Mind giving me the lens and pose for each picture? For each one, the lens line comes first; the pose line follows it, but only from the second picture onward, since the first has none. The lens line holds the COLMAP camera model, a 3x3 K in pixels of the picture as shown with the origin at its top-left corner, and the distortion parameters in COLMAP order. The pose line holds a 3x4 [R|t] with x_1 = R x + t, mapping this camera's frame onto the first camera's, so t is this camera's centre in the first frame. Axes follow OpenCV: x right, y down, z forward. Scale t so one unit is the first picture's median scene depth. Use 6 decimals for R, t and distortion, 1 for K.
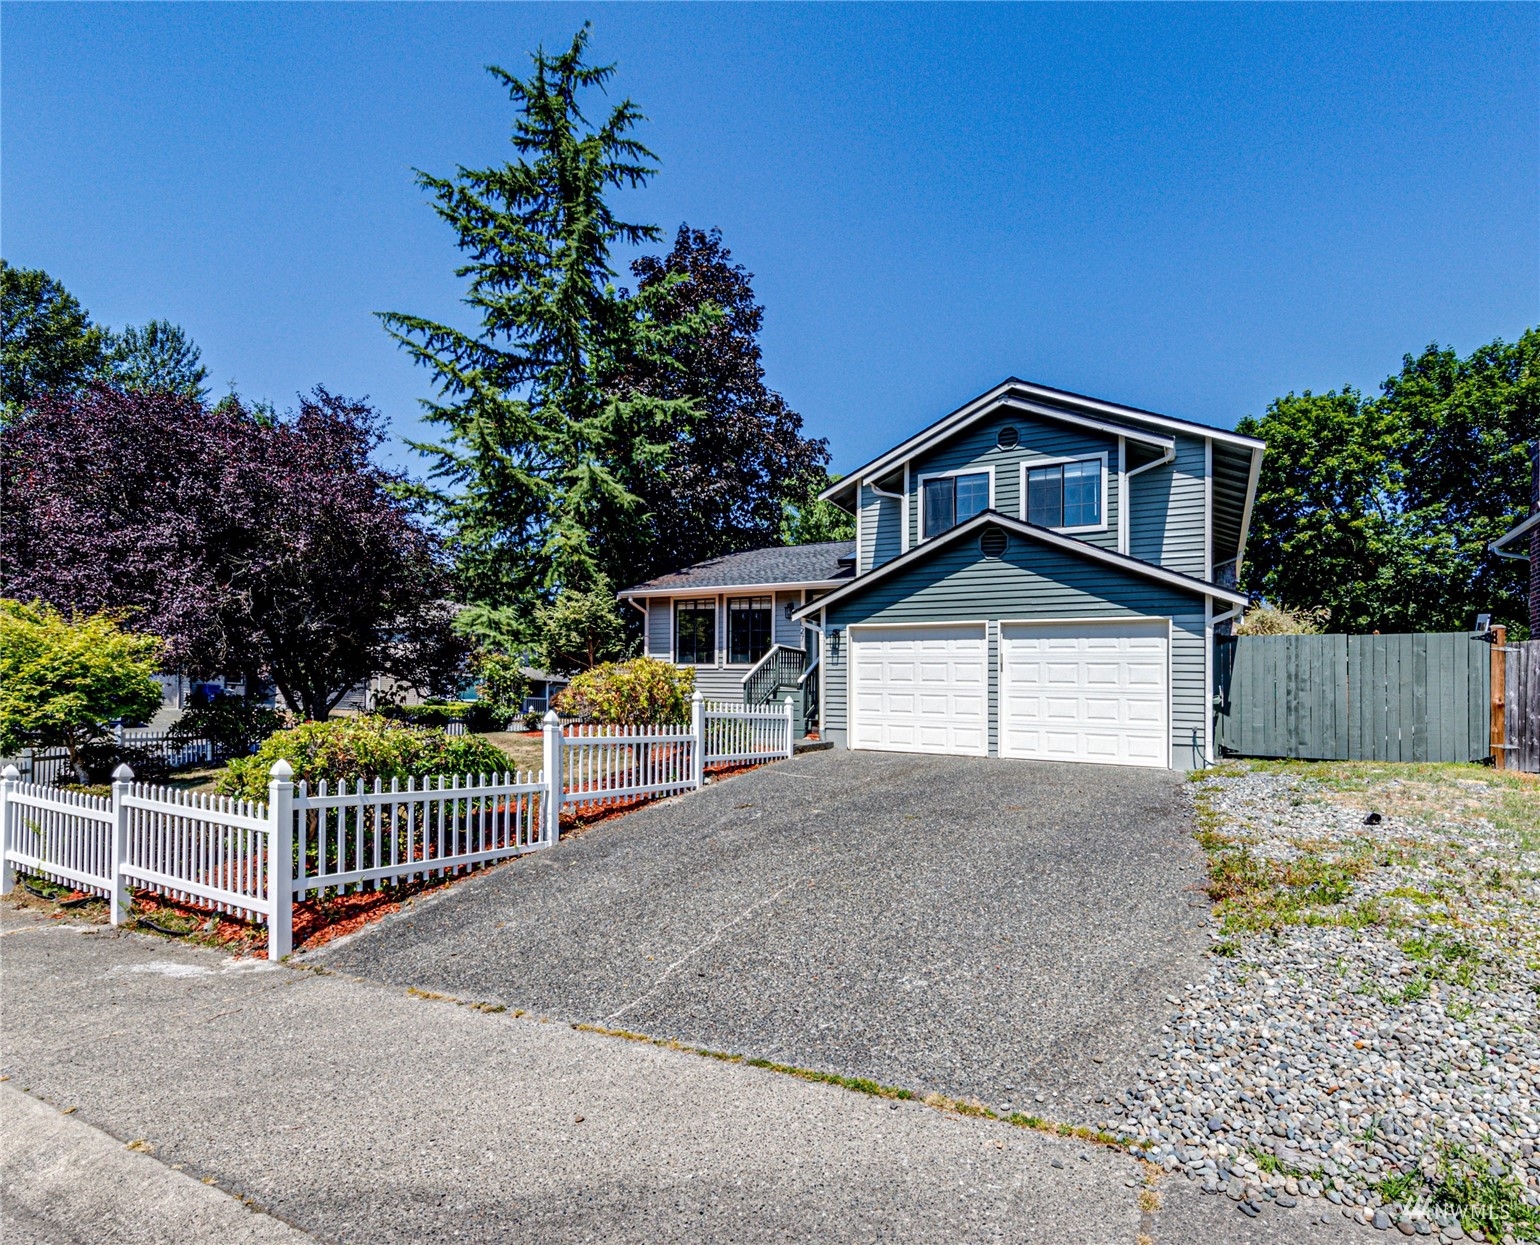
lens RADIAL K [[1146.1, 0, 770.0], [0, 1146.1, 622.5], [0, 0, 1]] dist [-0.005711, 0.000304]
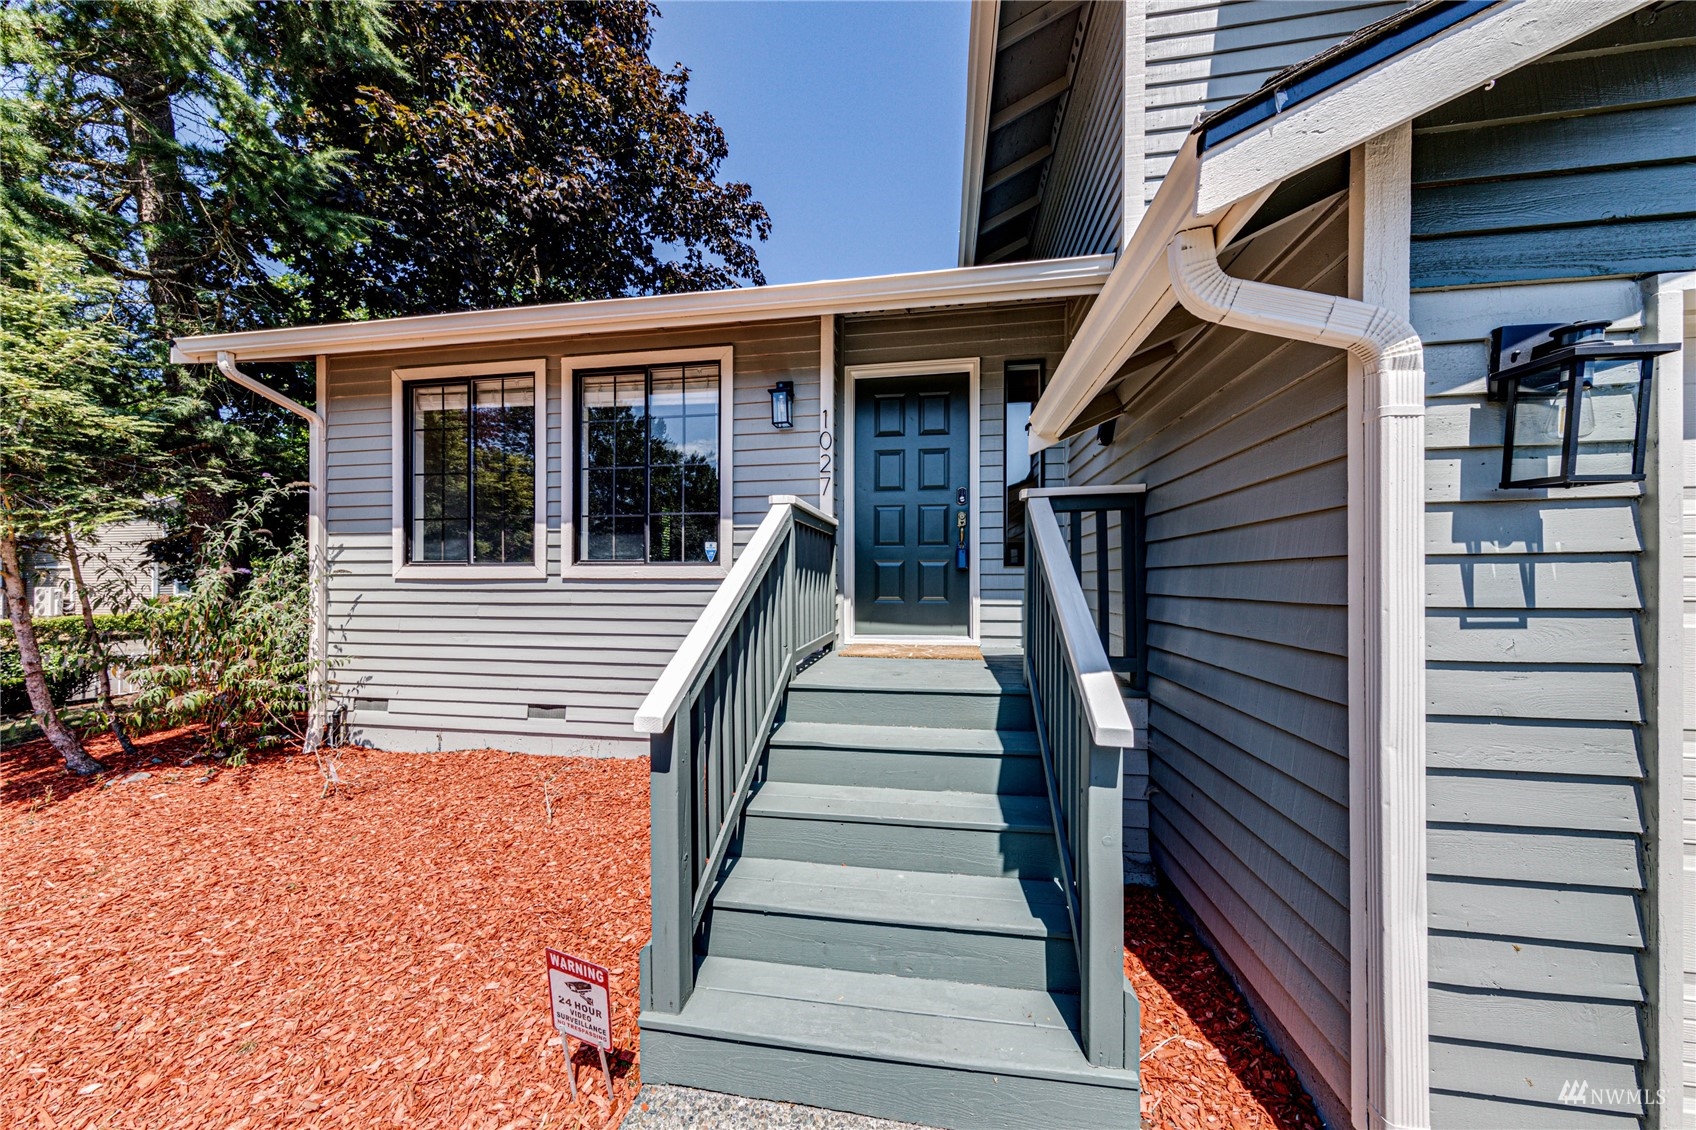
lens RADIAL K [[506.6, 0, 866.0], [0, 506.6, 528.0], [0, 0, 1]] dist [-0.000001, -0.000001]
pose [[0.908233, -0.005530, 0.418428, -0.026381], [-0.003203, 0.999792, 0.020166, 0.026766], [-0.418452, -0.019656, 0.908026, 1.013646]]
